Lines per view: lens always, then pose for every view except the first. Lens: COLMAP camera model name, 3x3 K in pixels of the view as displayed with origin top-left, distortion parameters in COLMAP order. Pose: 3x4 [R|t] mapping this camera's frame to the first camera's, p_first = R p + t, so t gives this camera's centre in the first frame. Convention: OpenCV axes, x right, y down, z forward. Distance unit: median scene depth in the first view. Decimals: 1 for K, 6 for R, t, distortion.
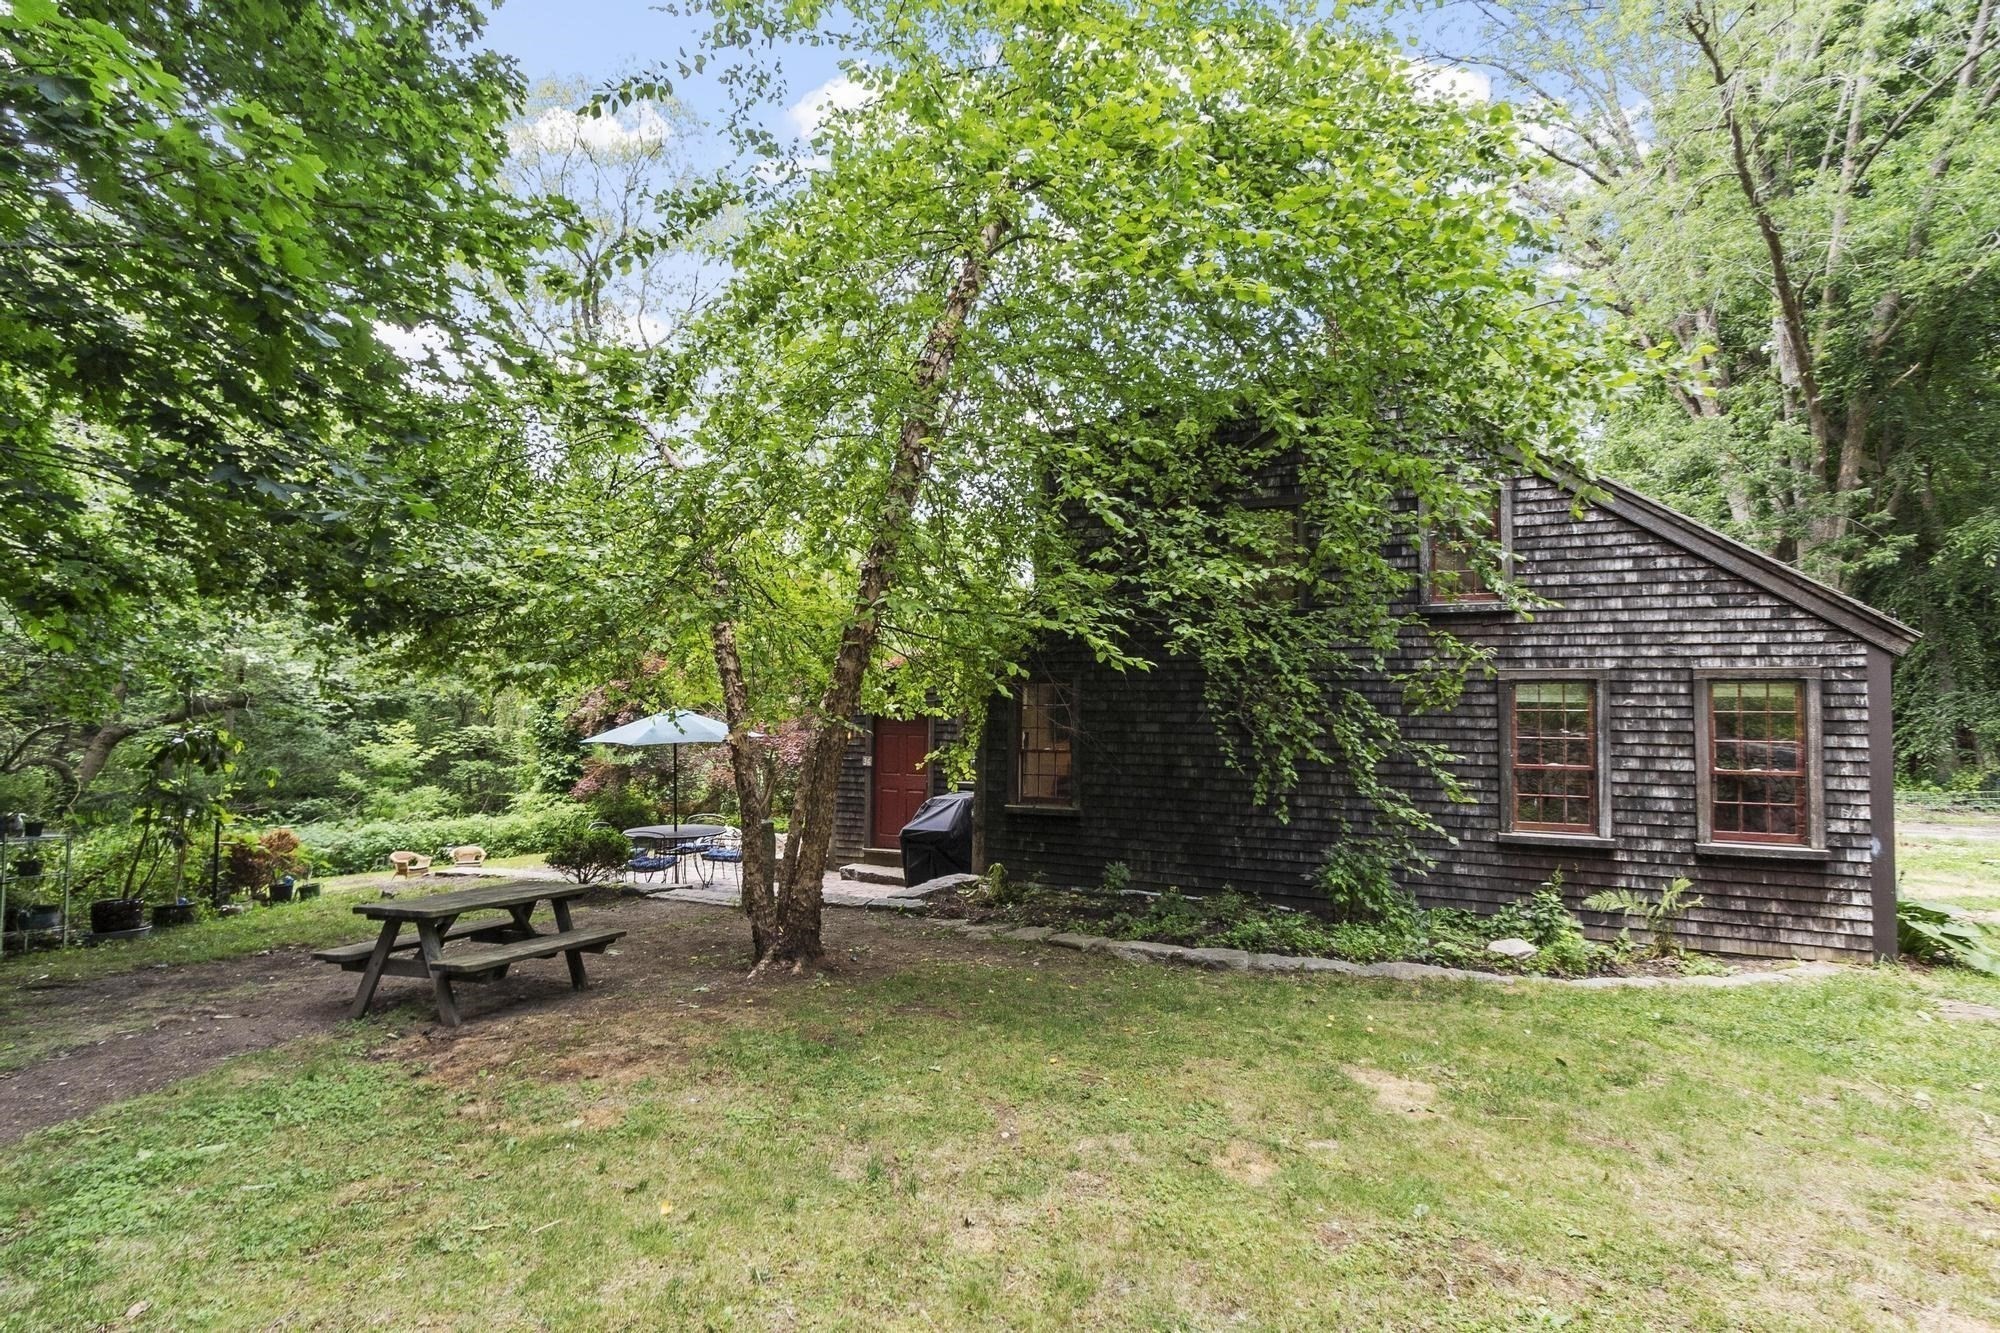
lens RADIAL K [[941.8, 0, 1000.0], [0, 941.8, 666.5], [0, 0, 1]] dist [0.001452, -0.001080]
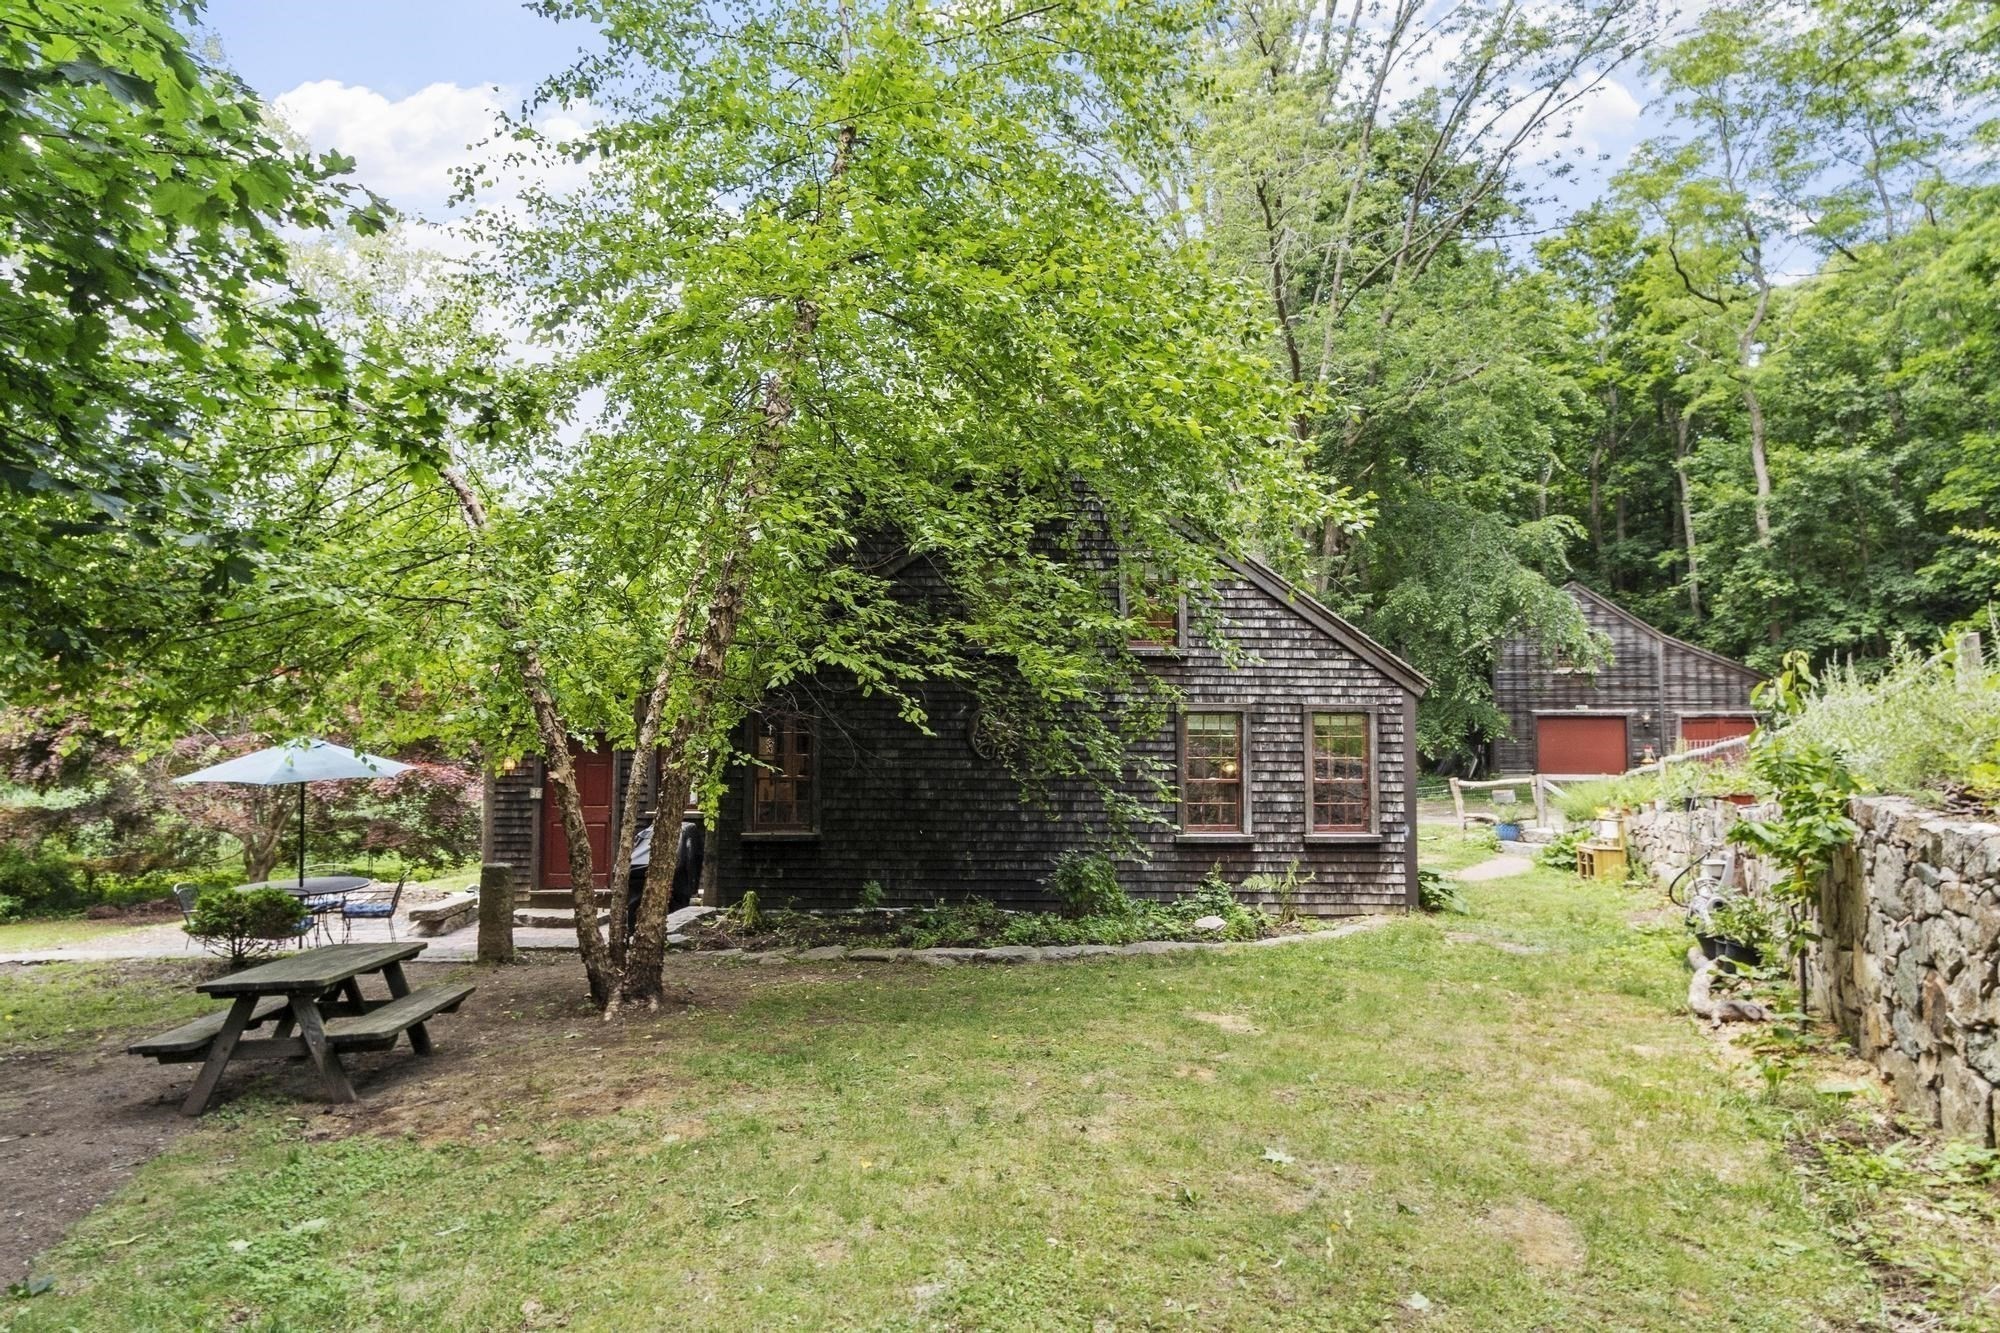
lens RADIAL K [[1007.7, 0, 1000.0], [0, 1007.7, 666.5], [0, 0, 1]] dist [0.002455, -0.001167]
pose [[0.899075, 0.021727, 0.437255, -0.292725], [-0.017055, 0.999748, -0.014610, -0.024401], [-0.437462, 0.005678, 0.899219, -0.103660]]
